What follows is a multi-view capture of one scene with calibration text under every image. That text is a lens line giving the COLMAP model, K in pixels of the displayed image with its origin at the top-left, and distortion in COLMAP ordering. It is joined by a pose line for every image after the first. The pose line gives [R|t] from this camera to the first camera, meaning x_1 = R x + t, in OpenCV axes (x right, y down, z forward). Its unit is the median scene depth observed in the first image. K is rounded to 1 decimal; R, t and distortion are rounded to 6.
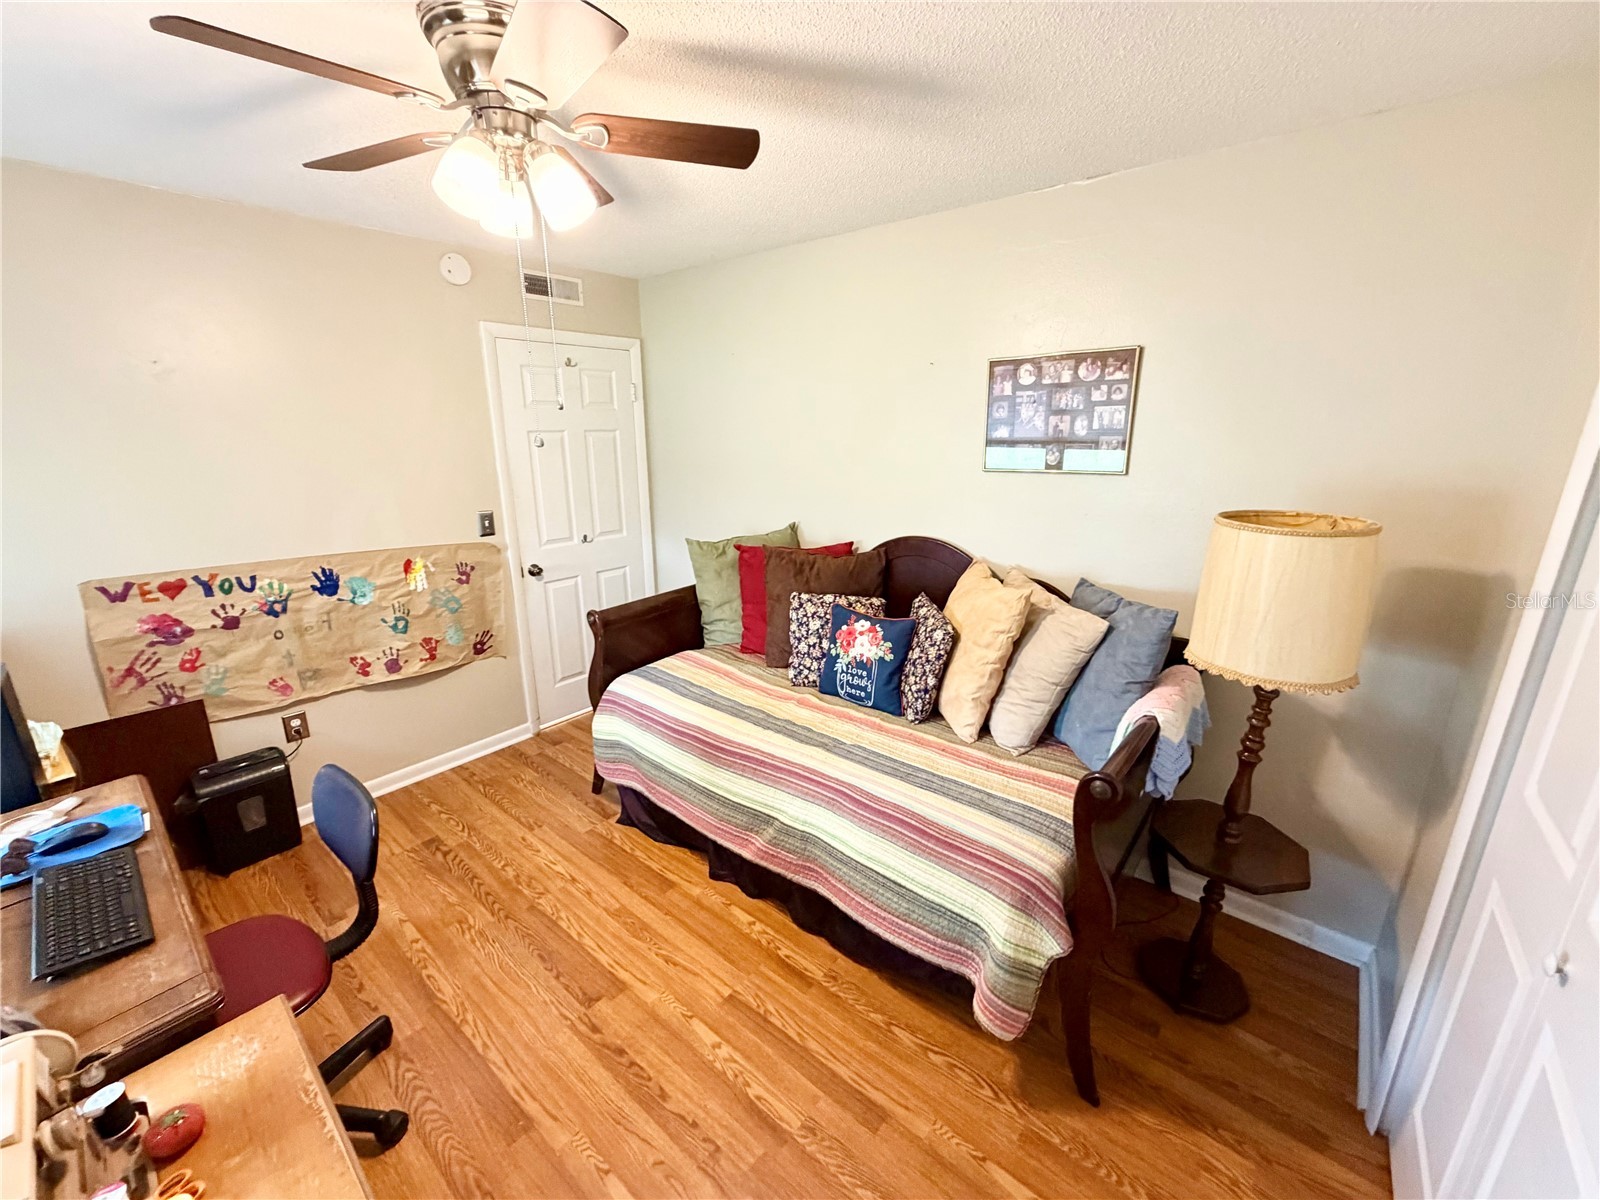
lens RADIAL K [[639.0, 0, 794.6], [0, 639.0, 599.4], [0, 0, 1]] dist [0.000859, 0.000129]
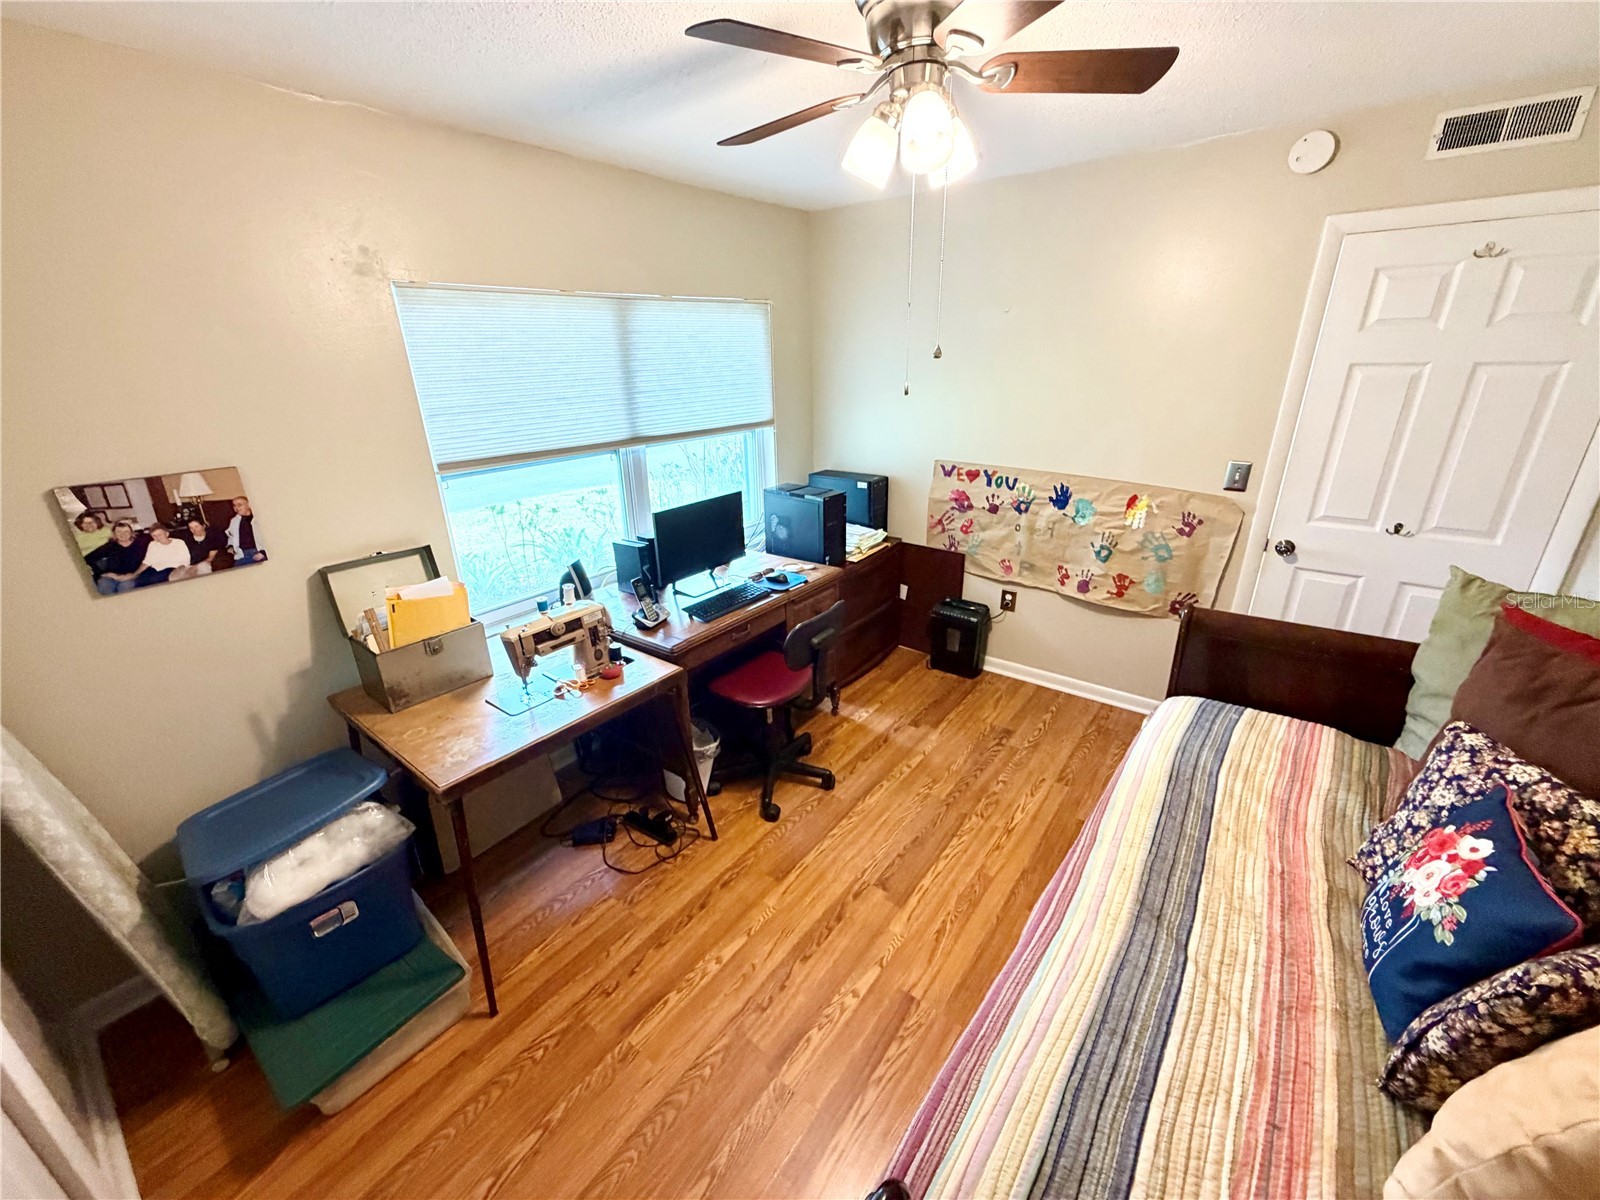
lens RADIAL K [[639.0, 0, 795.0], [0, 639.0, 600.1], [0, 0, 1]] dist [0.000859, 0.000129]
pose [[0.042645, 0.364745, -0.930130, 0.445449], [-0.243746, 0.906644, 0.344360, -0.155793], [0.968901, 0.212031, 0.127569, 0.471361]]
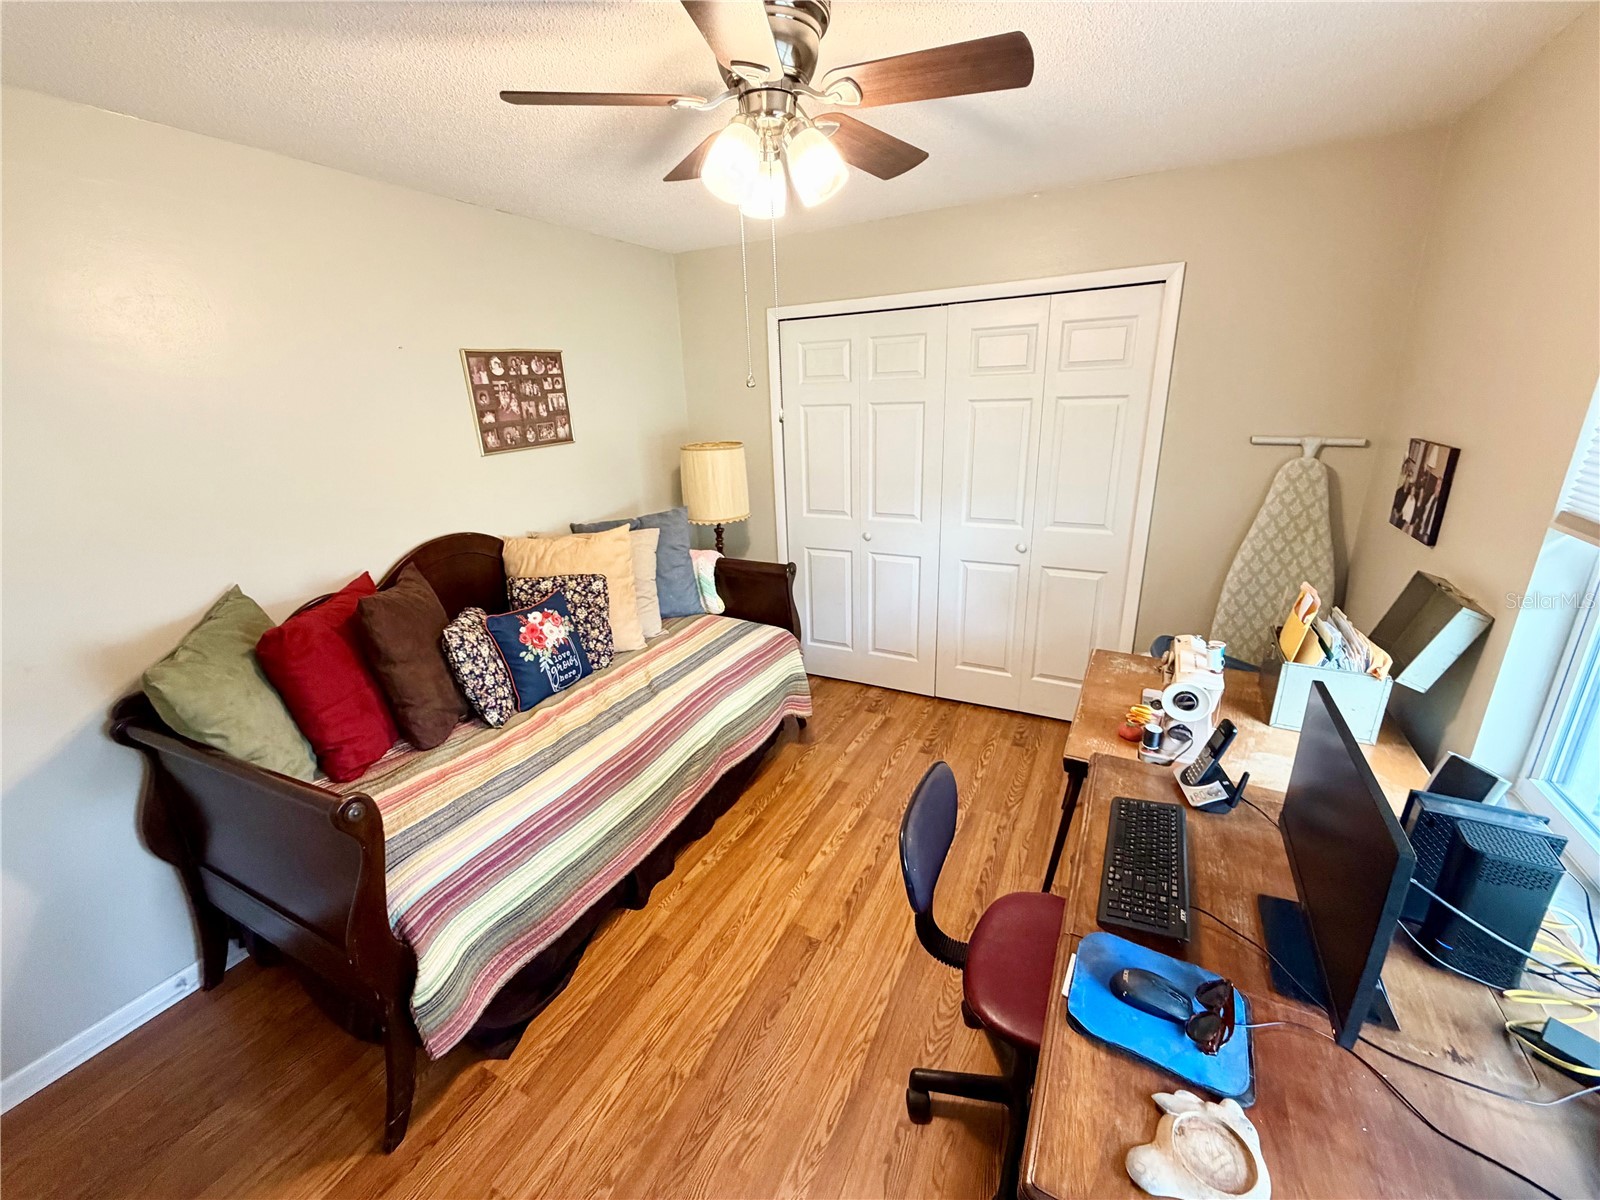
lens RADIAL K [[639.0, 0, 793.4], [0, 639.0, 598.9], [0, 0, 1]] dist [0.000859, 0.000129]
pose [[-0.212426, -0.292765, 0.932290, -0.909324], [0.301574, 0.887851, 0.347525, -0.211710], [-0.929478, 0.354977, -0.100312, 0.742033]]
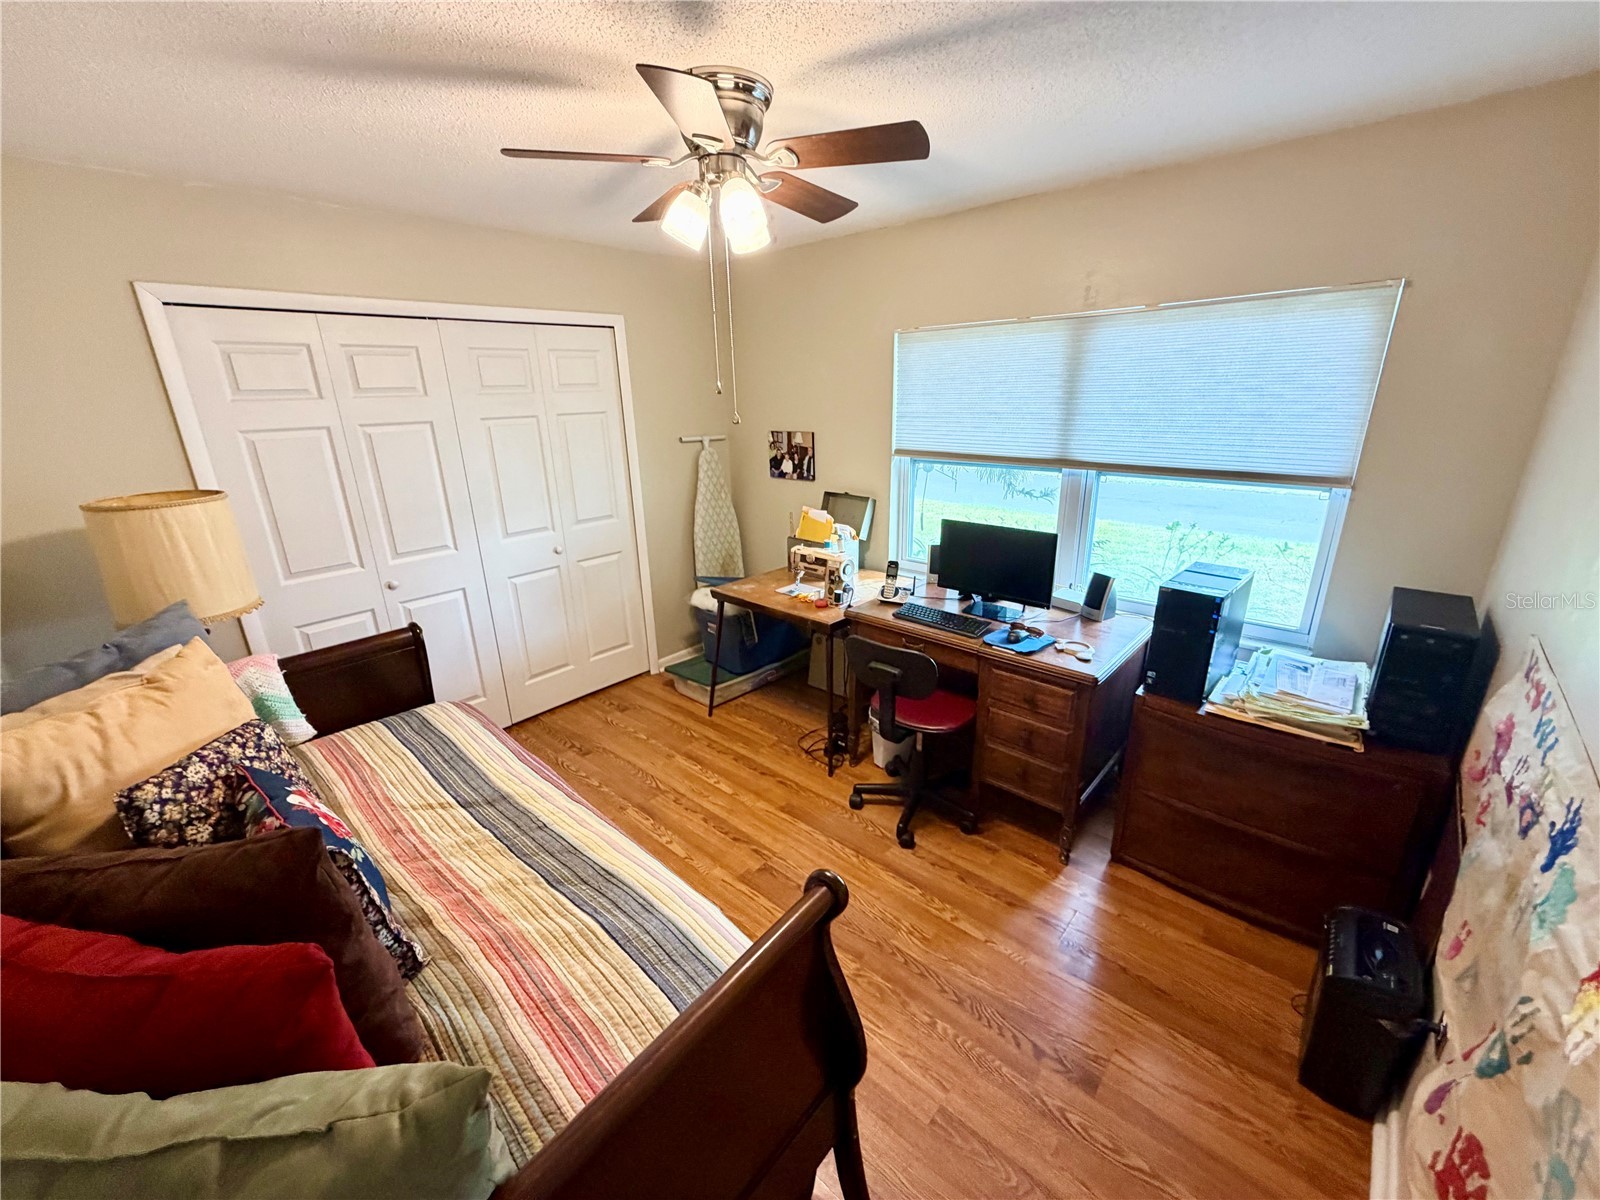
lens RADIAL K [[639.0, 0, 793.8], [0, 639.0, 599.4], [0, 0, 1]] dist [0.000859, 0.000129]
pose [[-0.998891, 0.016673, 0.044029, -0.349771], [0.038473, 0.828093, 0.559269, -0.403756], [-0.027135, 0.560342, -0.827816, 1.384991]]
